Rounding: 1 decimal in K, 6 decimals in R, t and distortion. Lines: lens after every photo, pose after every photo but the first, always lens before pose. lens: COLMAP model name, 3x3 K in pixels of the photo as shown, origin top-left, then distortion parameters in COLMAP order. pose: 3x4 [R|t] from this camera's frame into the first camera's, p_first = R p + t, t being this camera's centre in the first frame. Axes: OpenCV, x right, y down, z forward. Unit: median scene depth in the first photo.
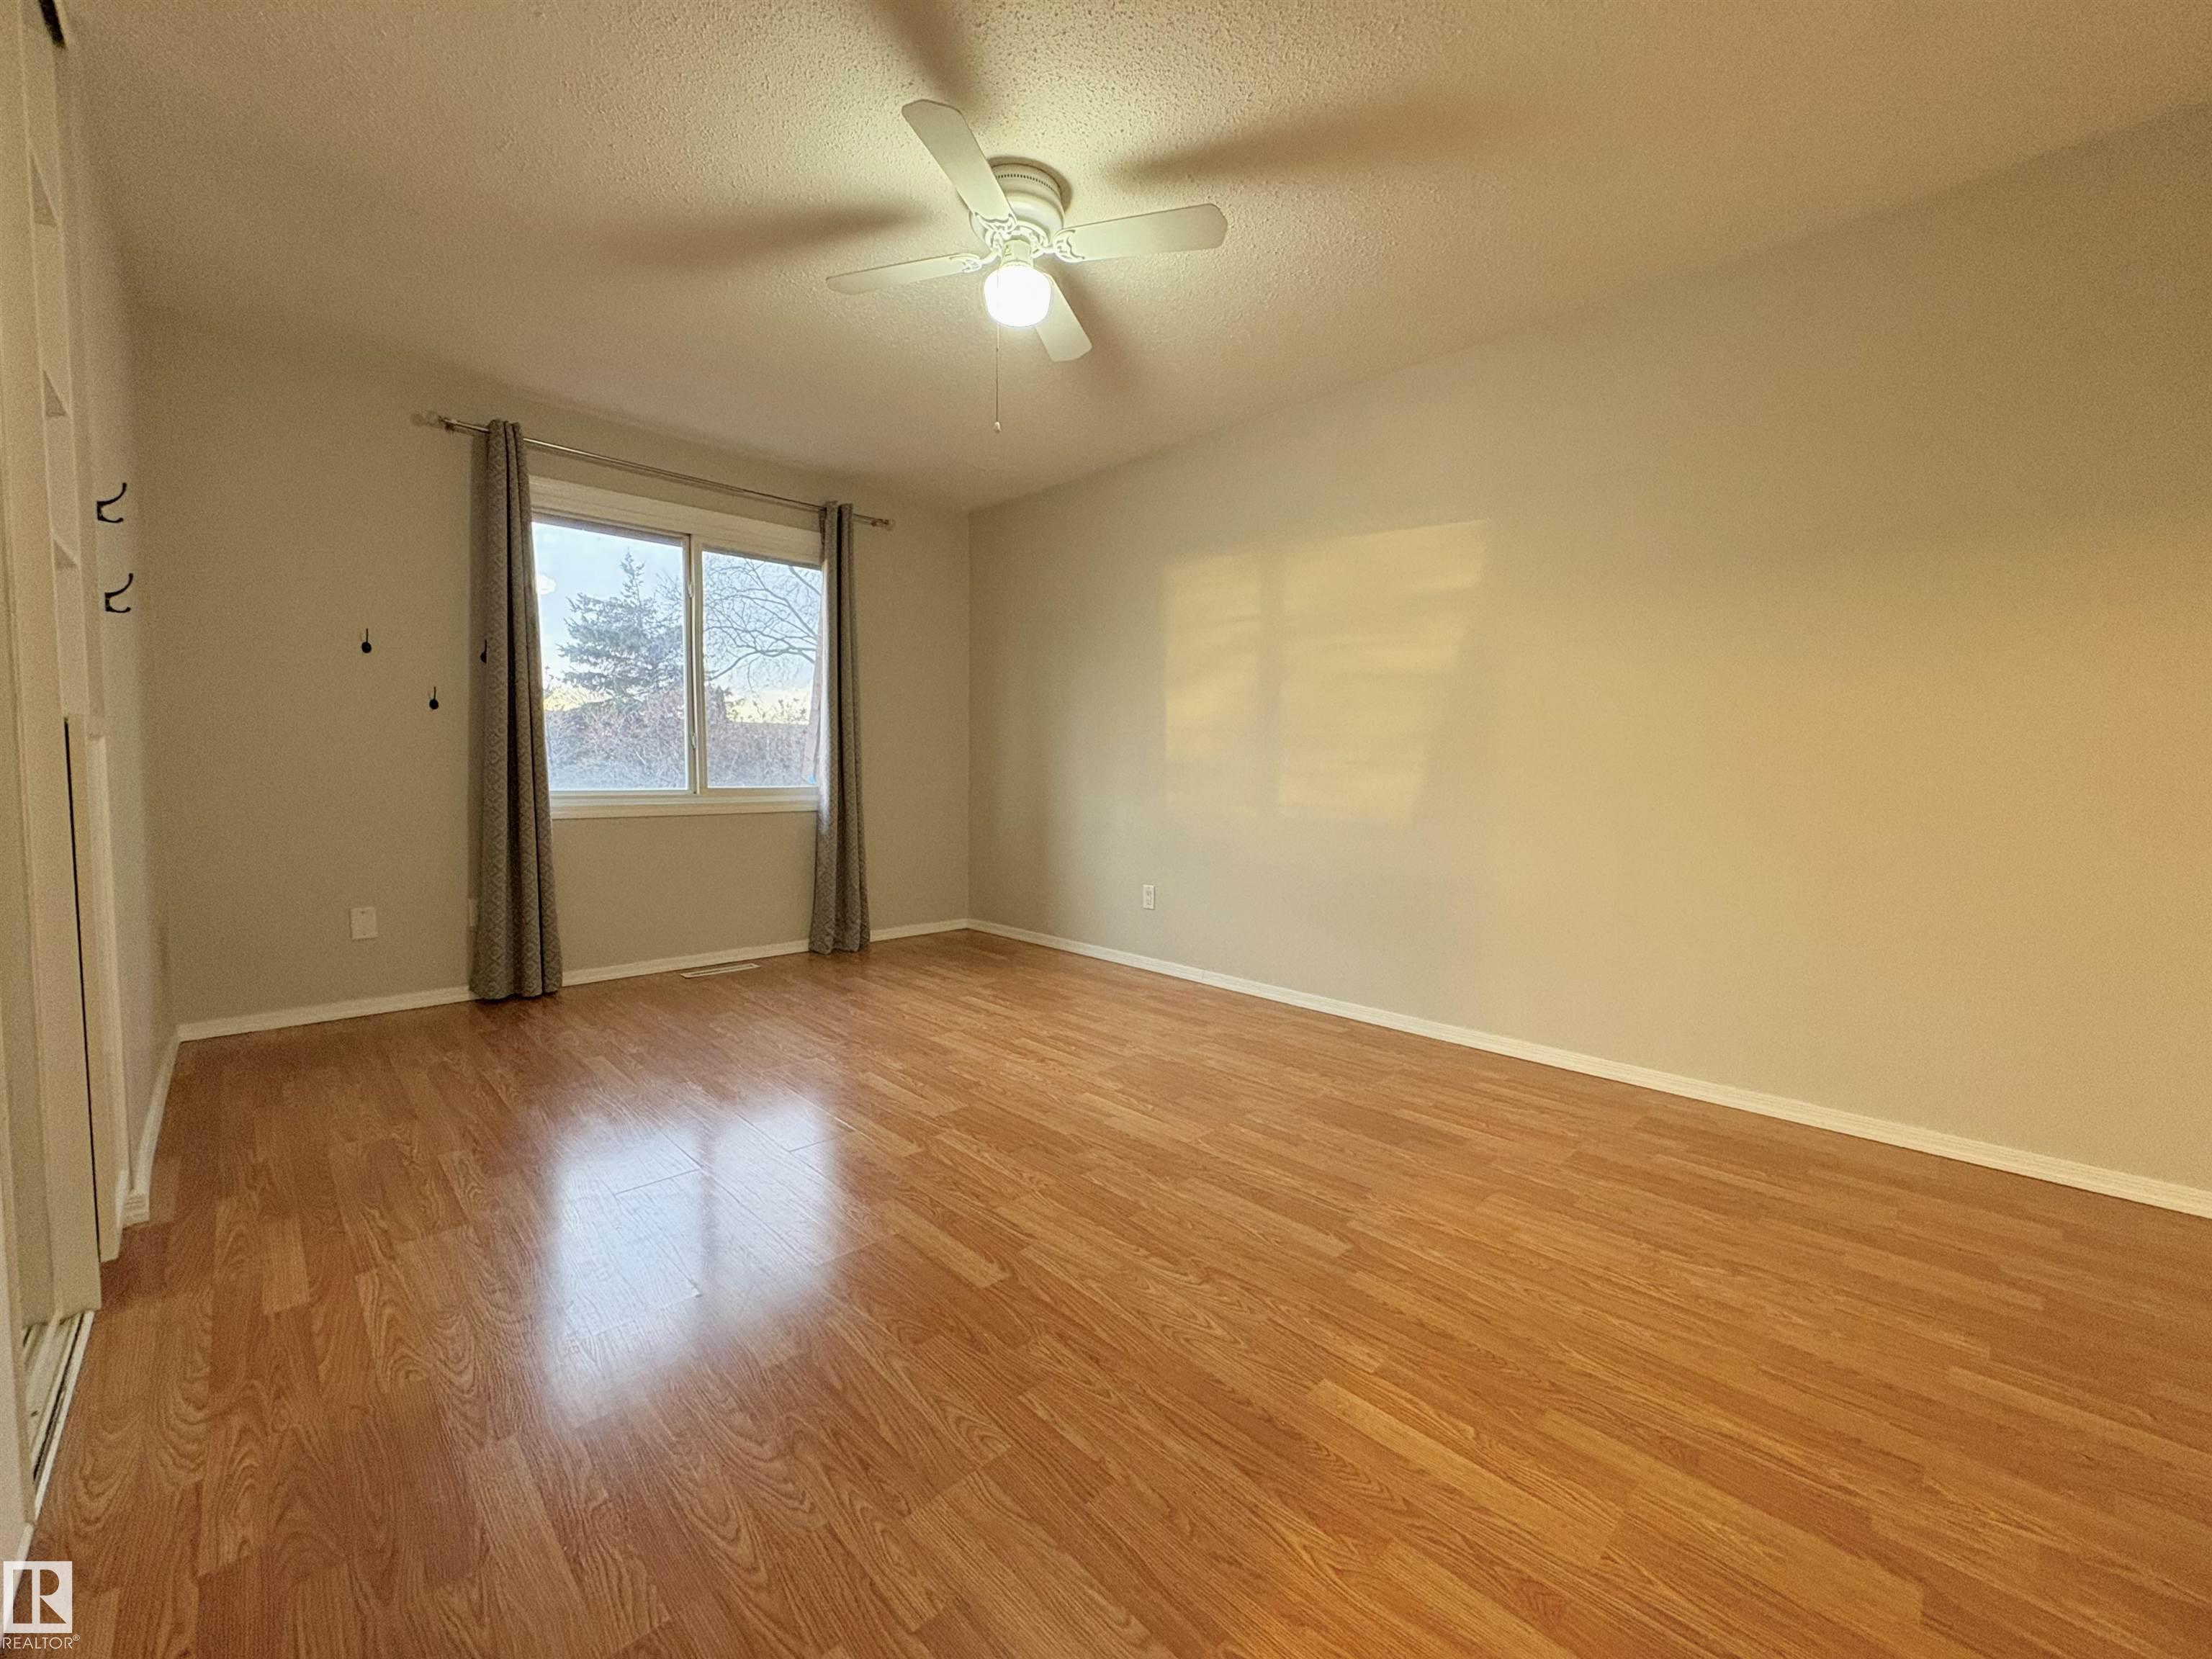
lens RADIAL K [[881.2, 0, 1101.0], [0, 881.2, 835.8], [0, 0, 1]] dist [0.000100, 0.000119]
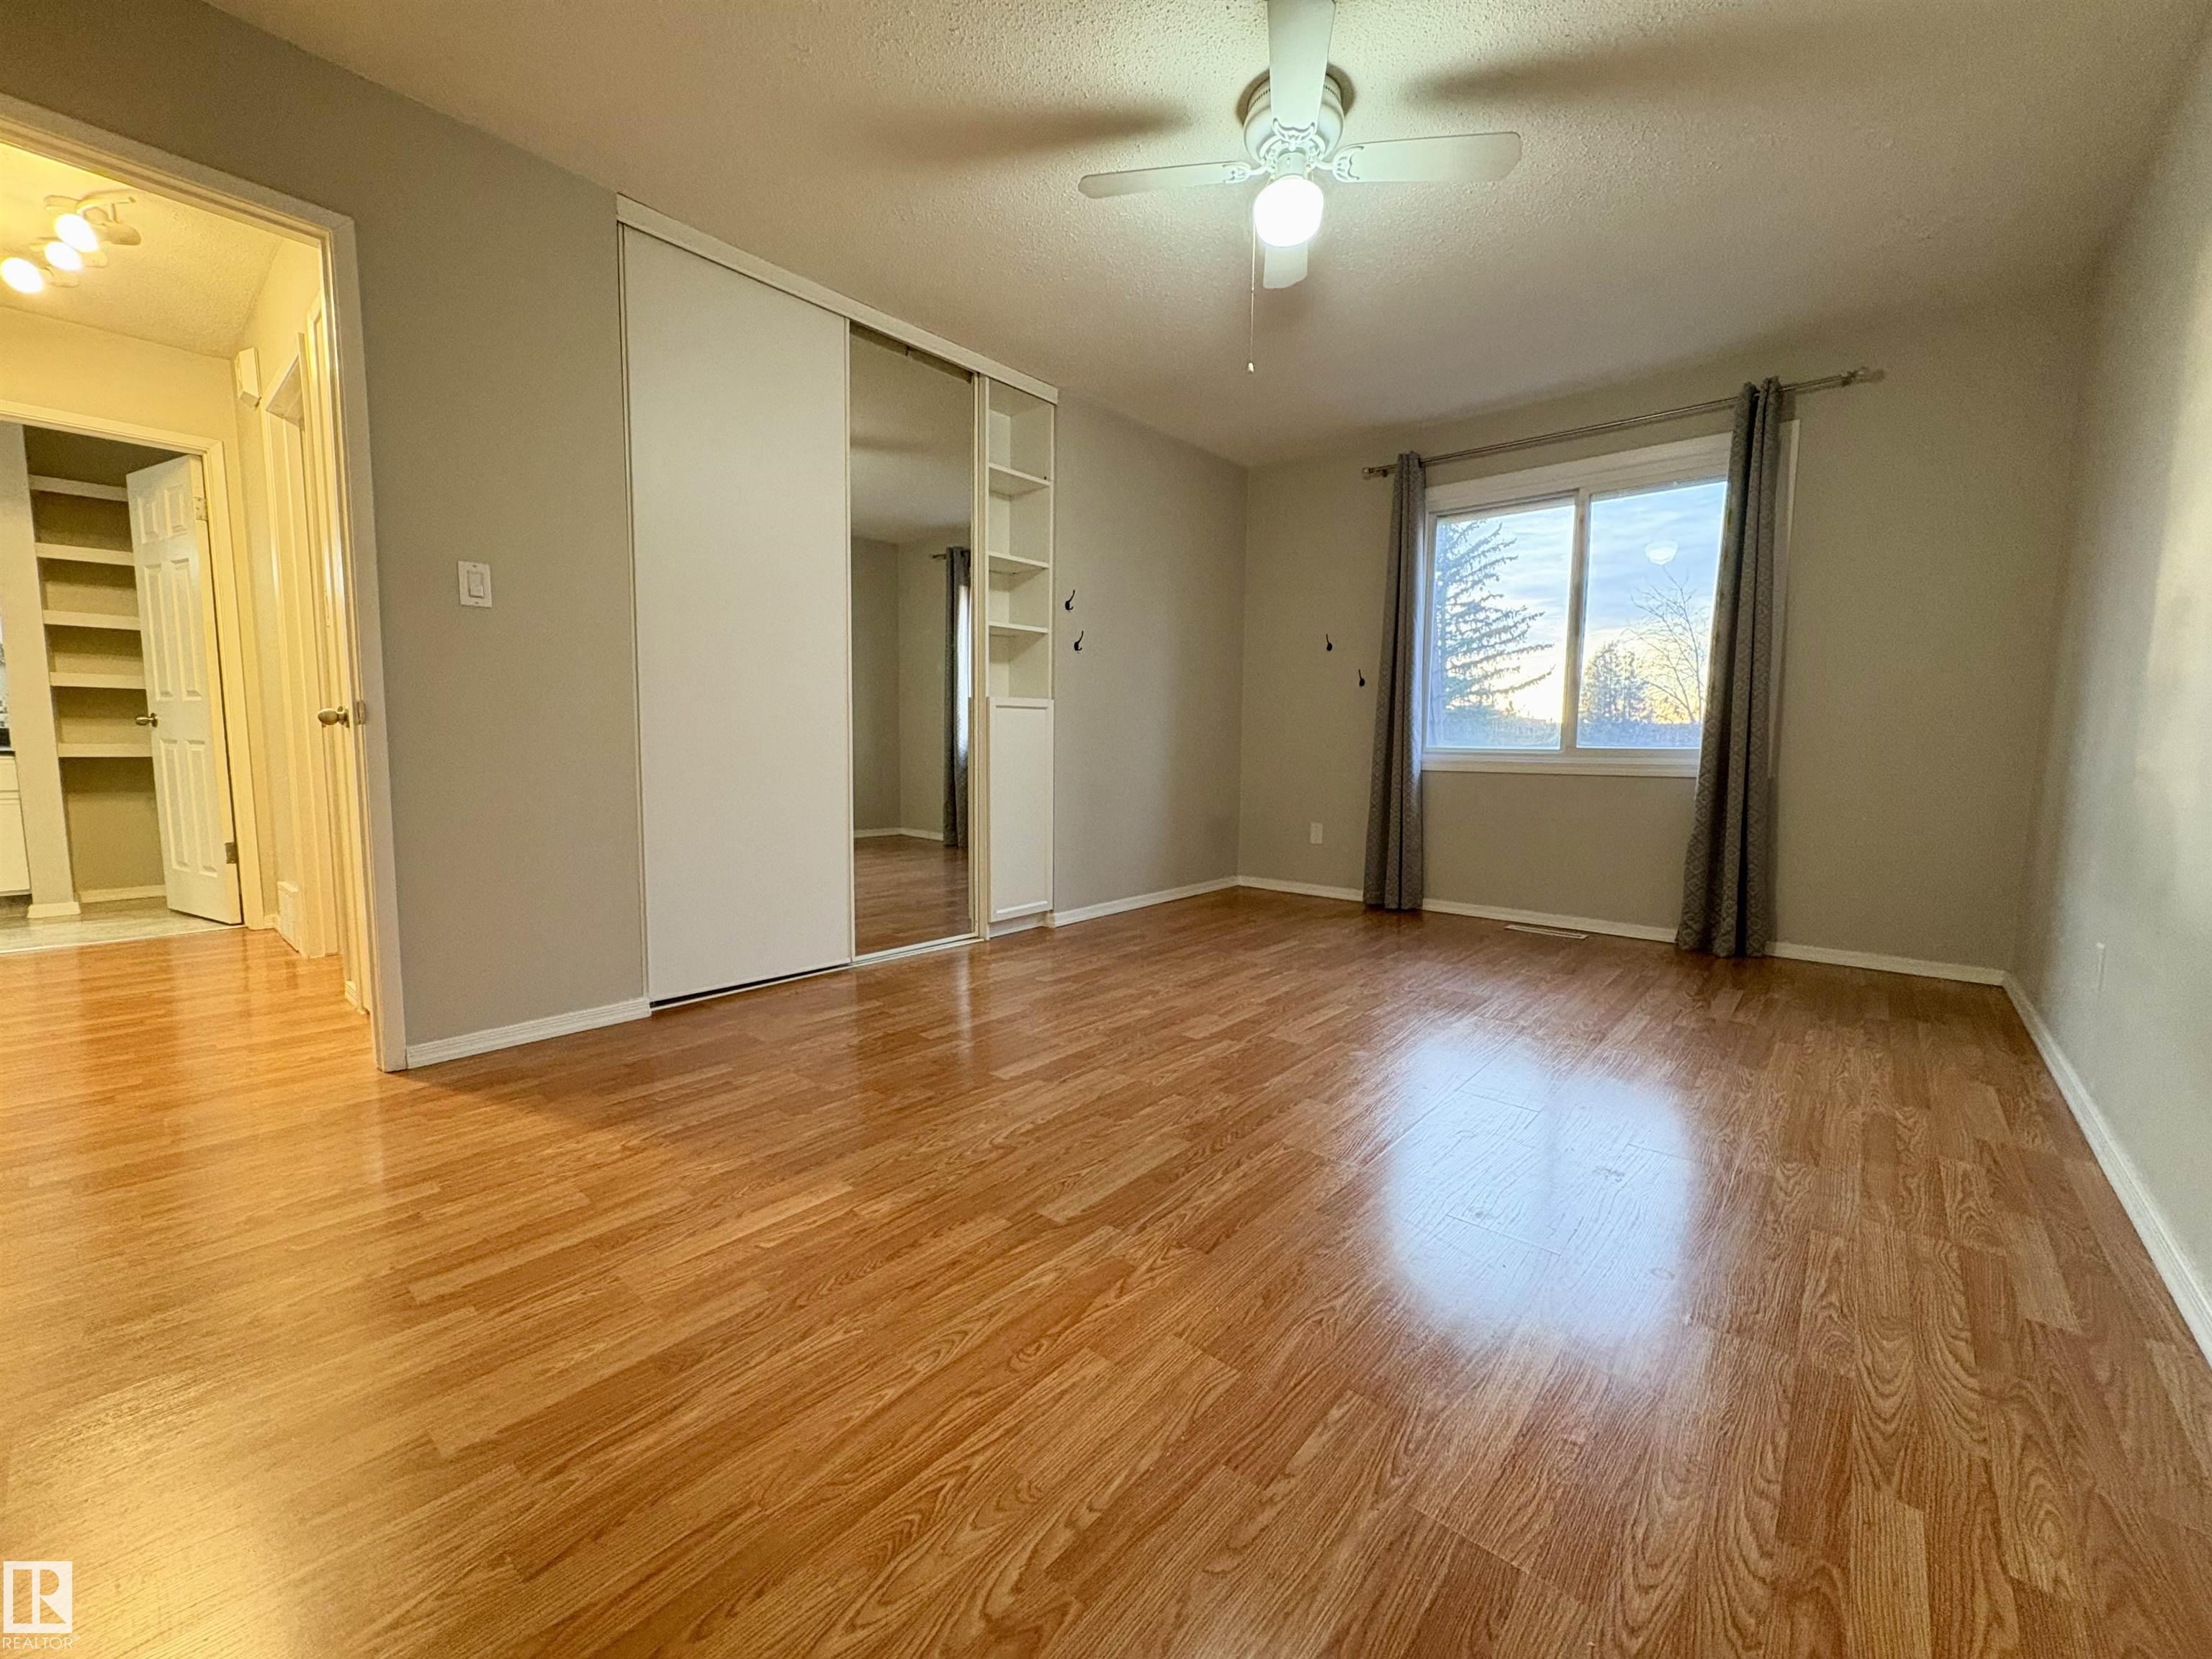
lens RADIAL K [[881.2, 0, 1107.8], [0, 881.2, 828.7], [0, 0, 1]] dist [0.000100, 0.000119]
pose [[0.089752, 0.089082, -0.991972, 0.764538], [-0.084550, 0.993078, 0.081531, -0.000631], [0.992369, 0.076554, 0.096663, 0.632889]]
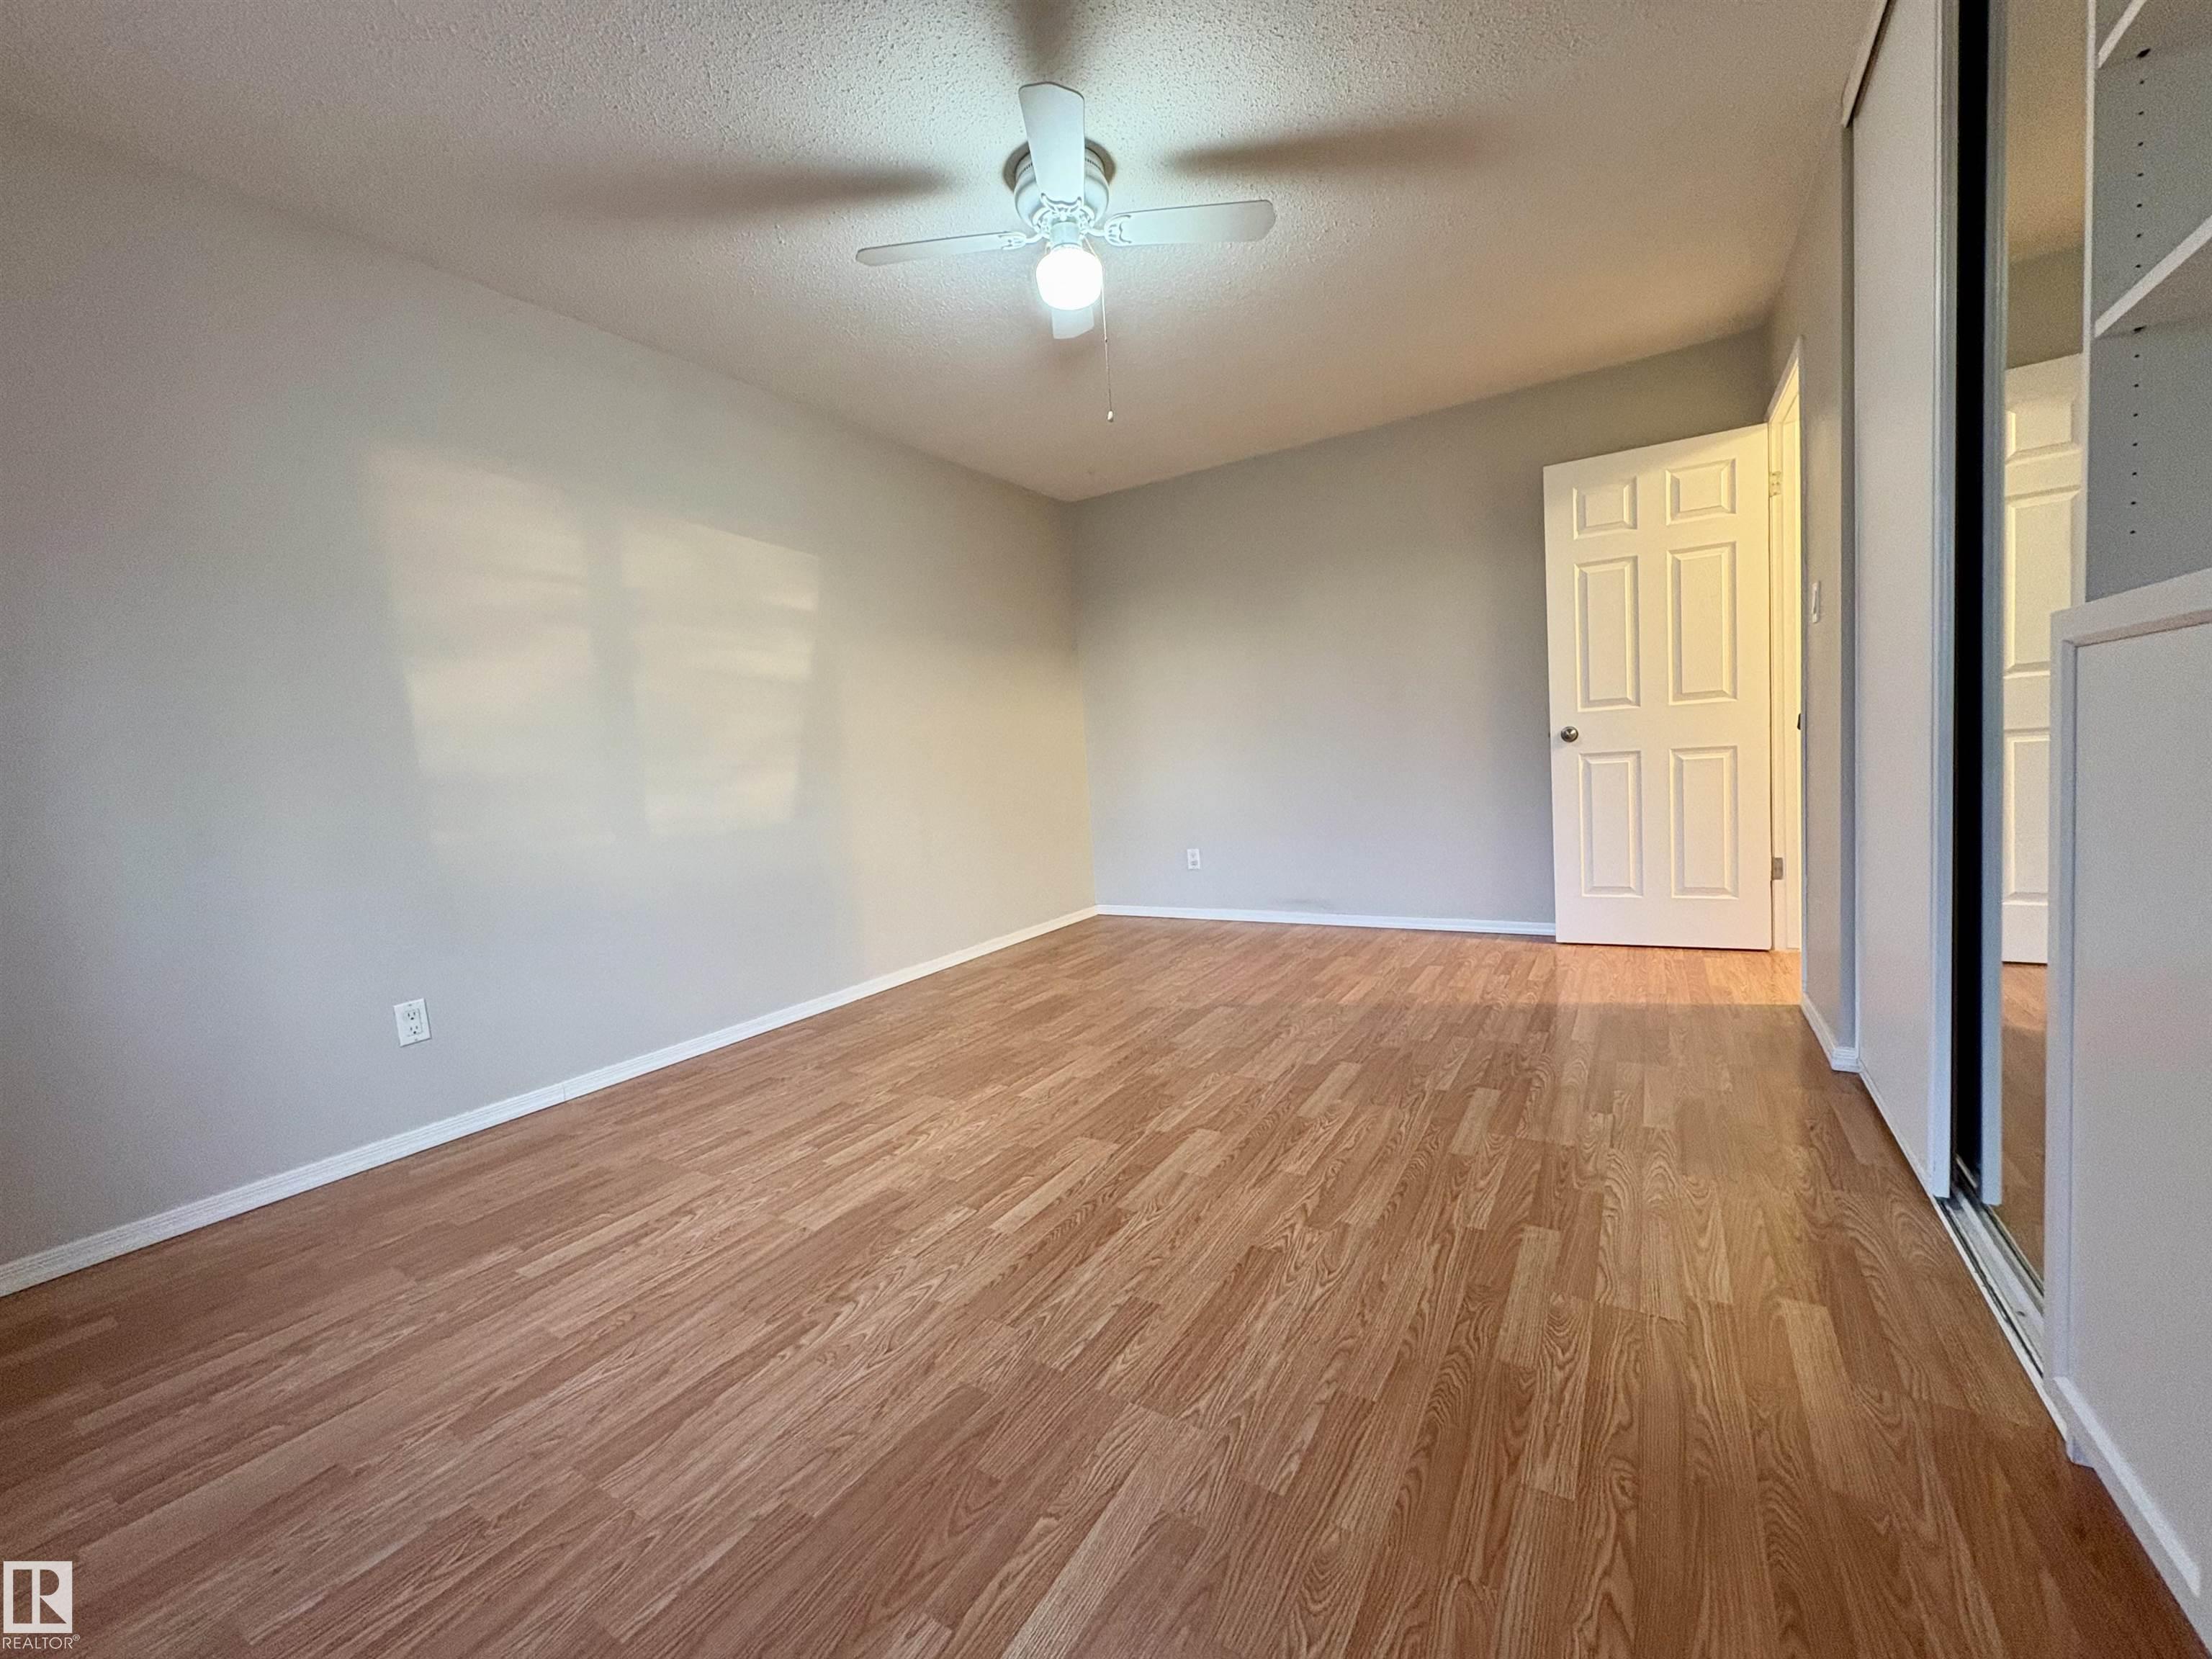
lens RADIAL K [[881.2, 0, 1107.8], [0, 881.2, 823.9], [0, 0, 1]] dist [0.000100, 0.000119]
pose [[-0.246906, -0.067755, 0.966668, -0.941796], [0.135601, 0.985322, 0.103698, -0.084950], [-0.959505, 0.156684, -0.234095, 1.078791]]
